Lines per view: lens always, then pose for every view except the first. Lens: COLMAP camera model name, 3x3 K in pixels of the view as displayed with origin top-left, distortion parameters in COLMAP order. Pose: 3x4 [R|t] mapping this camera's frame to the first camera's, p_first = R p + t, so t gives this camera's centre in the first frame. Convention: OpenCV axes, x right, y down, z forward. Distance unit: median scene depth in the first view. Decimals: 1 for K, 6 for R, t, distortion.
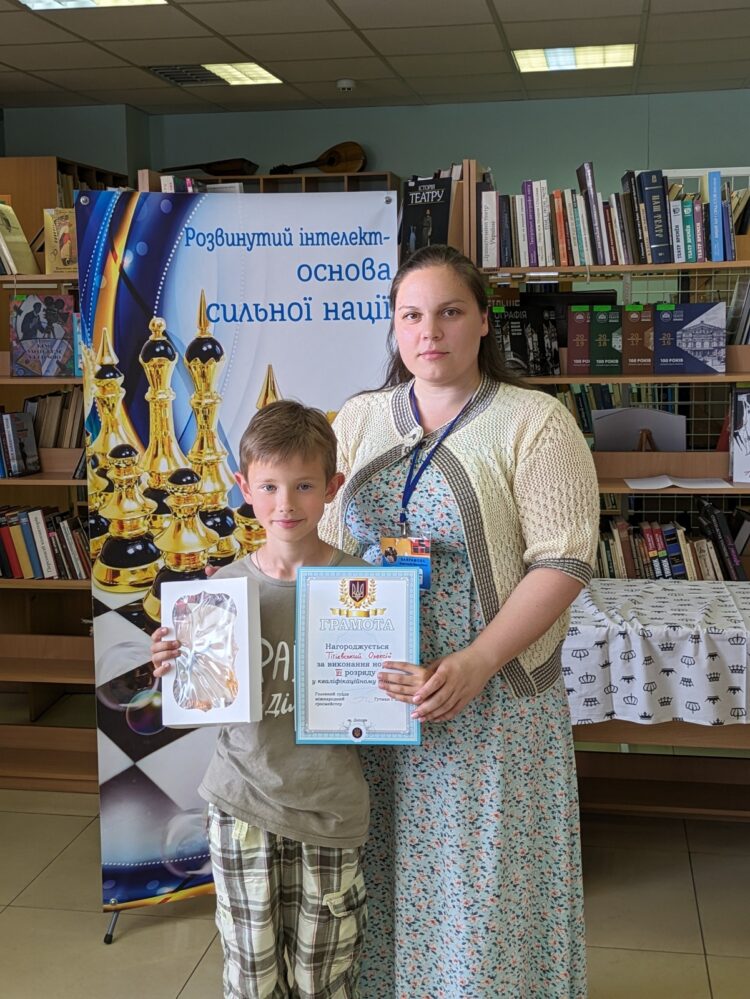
lens RADIAL K [[1256.0, 0, 373.4], [0, 1256.0, 464.0], [0, 0, 1]] dist [0.066704, -0.079317]
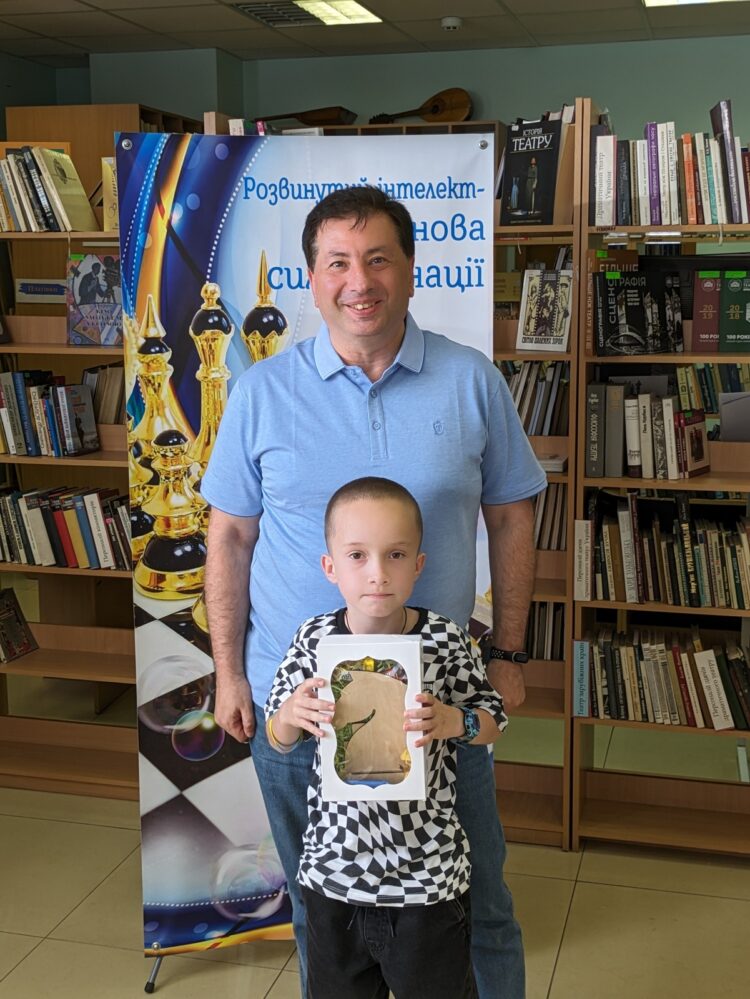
lens RADIAL K [[1253.2, 0, 384.7], [0, 1253.2, 481.6], [0, 0, 1]] dist [0.058764, -0.038087]
pose [[0.996812, 0.021014, -0.076968, 0.013624], [-0.017438, 0.998750, 0.046833, -0.020185], [0.077856, -0.045342, 0.995933, 0.130340]]
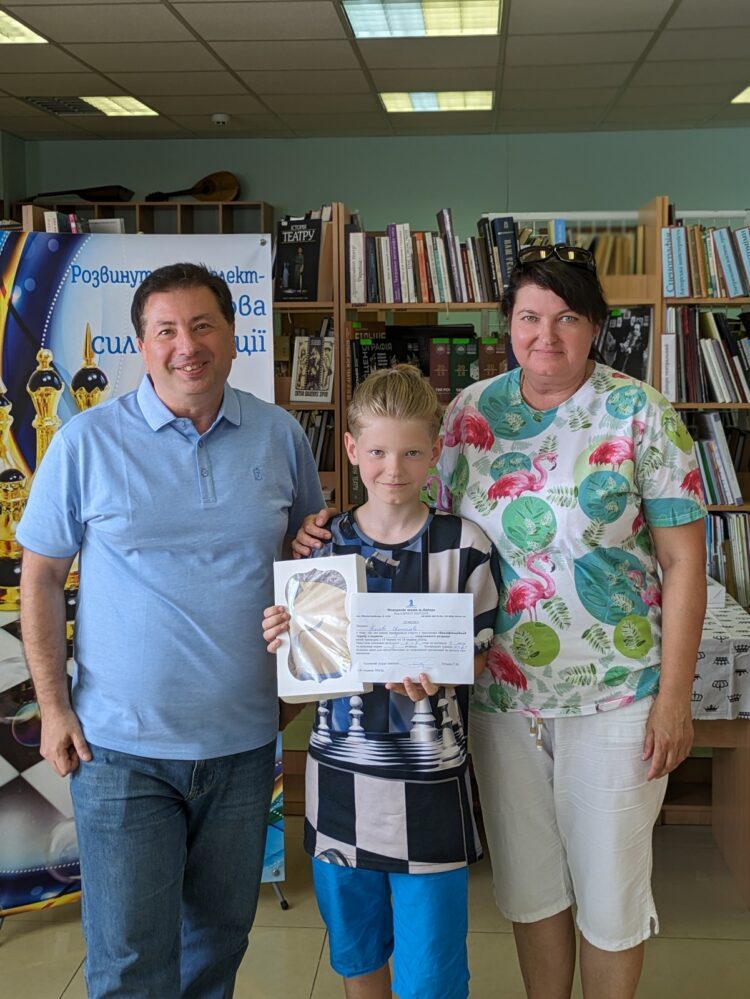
lens RADIAL K [[1258.1, 0, 373.1], [0, 1258.1, 445.8], [0, 0, 1]] dist [0.070991, -0.092328]
pose [[0.994957, -0.001001, 0.100293, -0.002707], [0.003767, 0.999617, -0.027400, -0.004210], [-0.100228, 0.027640, 0.994581, -0.072880]]
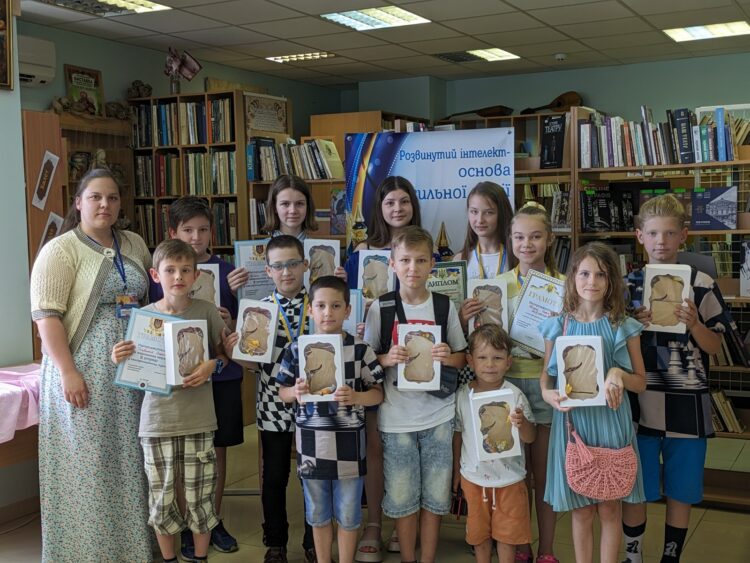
lens RADIAL K [[949.7, 0, 375.0], [0, 949.7, 281.5], [0, 0, 1]] dist [0.049475, -0.037229]
pose [[0.952219, 0.014216, -0.305084, 0.223469], [-0.029022, 0.998608, -0.044051, 0.065521], [0.304032, 0.050800, 0.951306, -0.323042]]
